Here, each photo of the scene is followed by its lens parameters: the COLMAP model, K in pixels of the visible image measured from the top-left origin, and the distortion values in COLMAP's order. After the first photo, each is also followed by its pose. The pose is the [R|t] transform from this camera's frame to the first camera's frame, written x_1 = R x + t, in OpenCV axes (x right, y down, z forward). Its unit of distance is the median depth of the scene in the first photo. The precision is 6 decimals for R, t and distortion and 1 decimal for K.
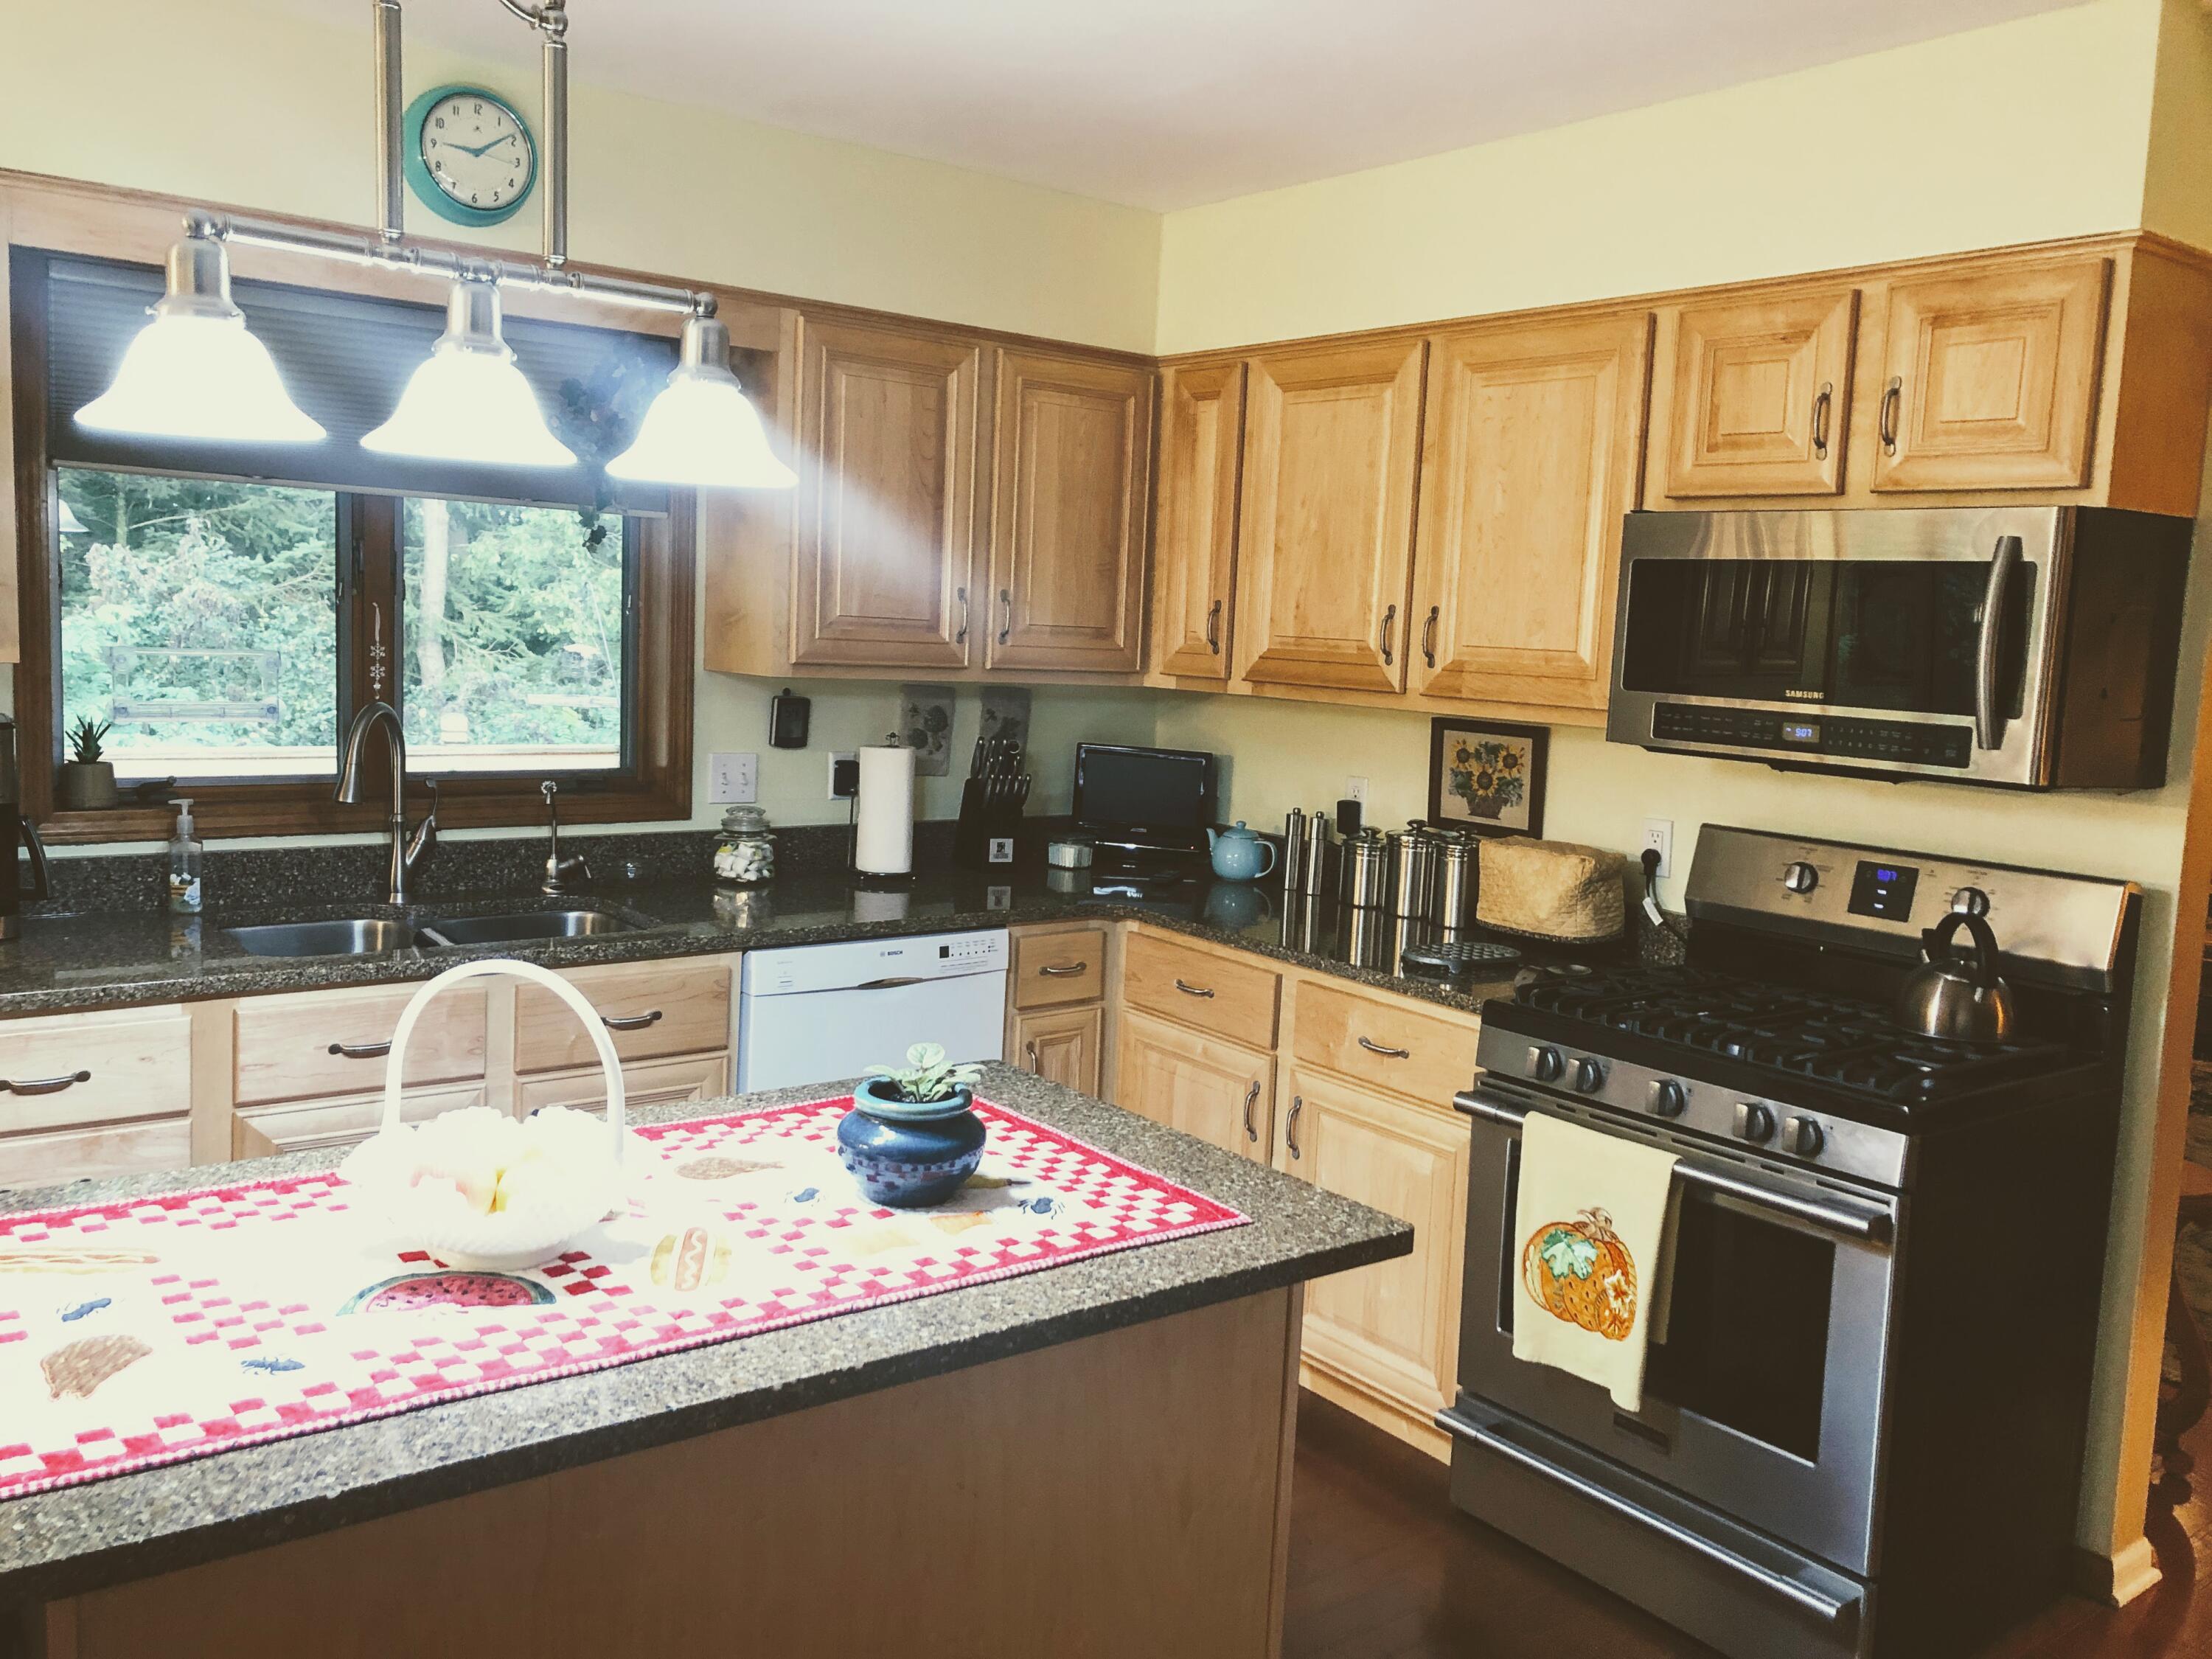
lens RADIAL K [[1848.4, 0, 1106.0], [0, 1848.4, 829.5], [0, 0, 1]] dist [0.109518, -0.194232]
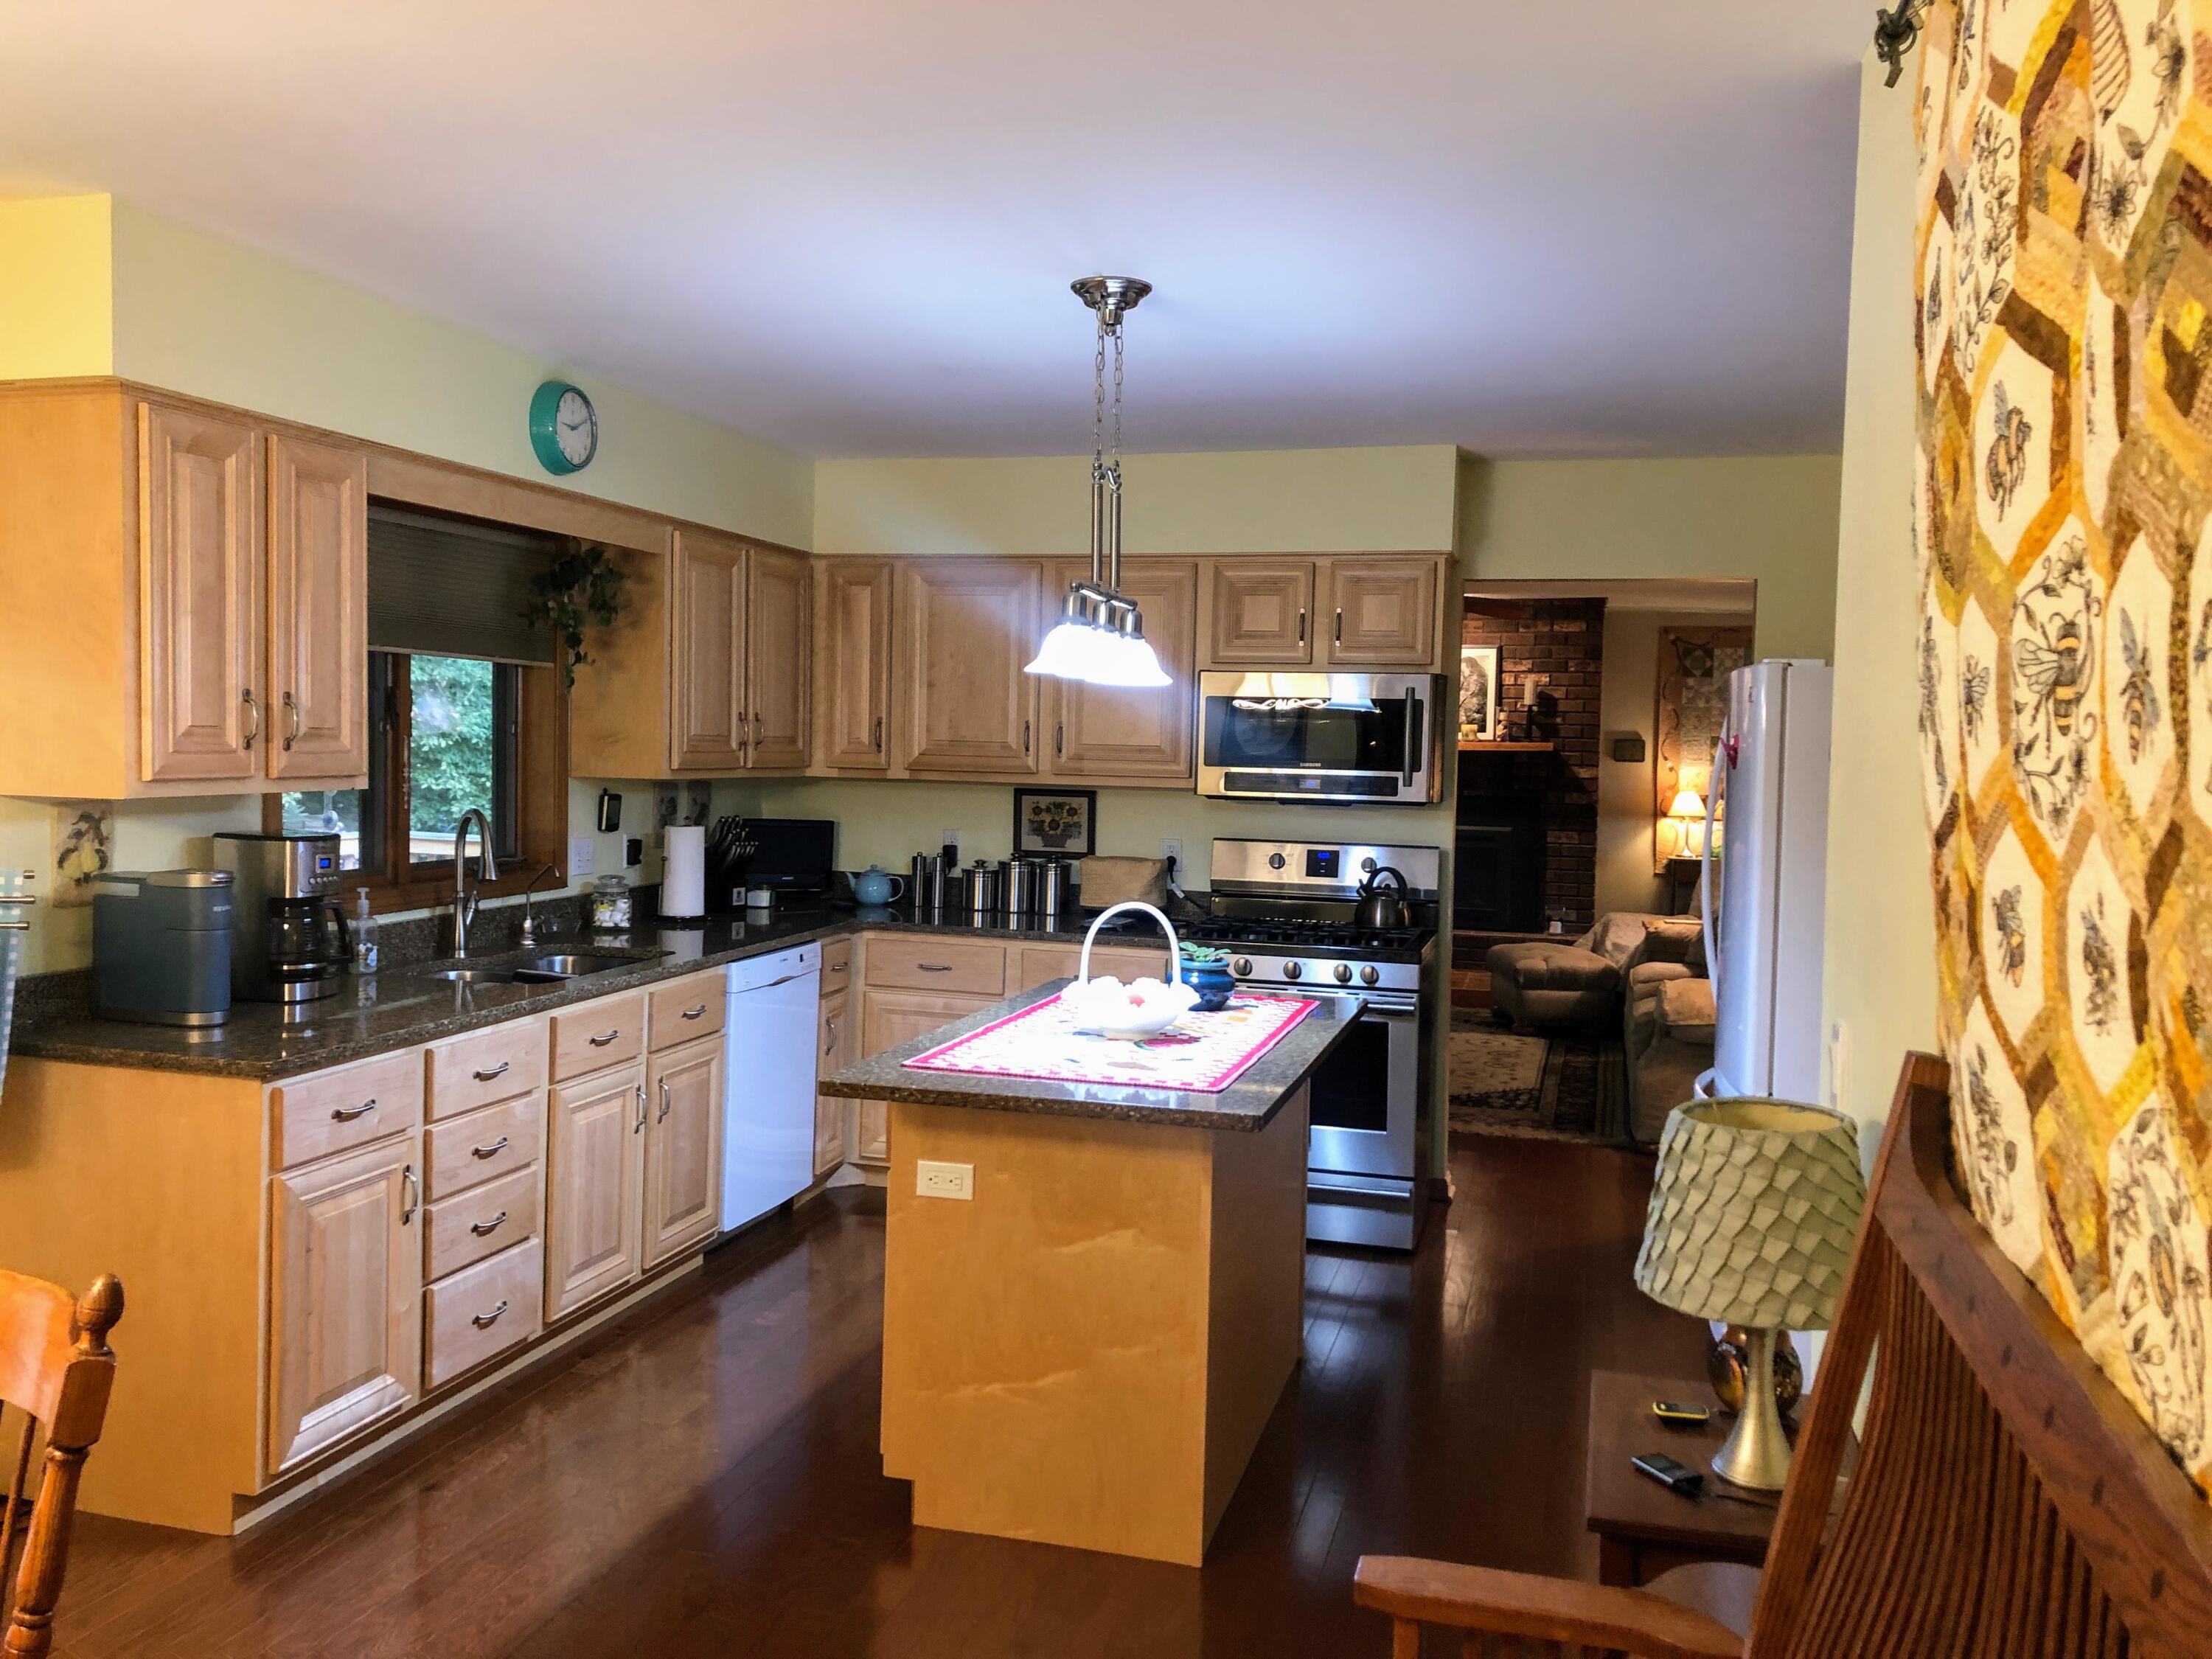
lens RADIAL K [[1807.3, 0, 1081.7], [0, 1807.3, 818.5], [0, 0, 1]] dist [0.020208, -0.002227]
pose [[0.796120, -0.052787, 0.602832, -0.748818], [0.083209, 0.996275, -0.022651, 0.006267], [-0.599390, 0.068194, 0.797547, -0.290046]]
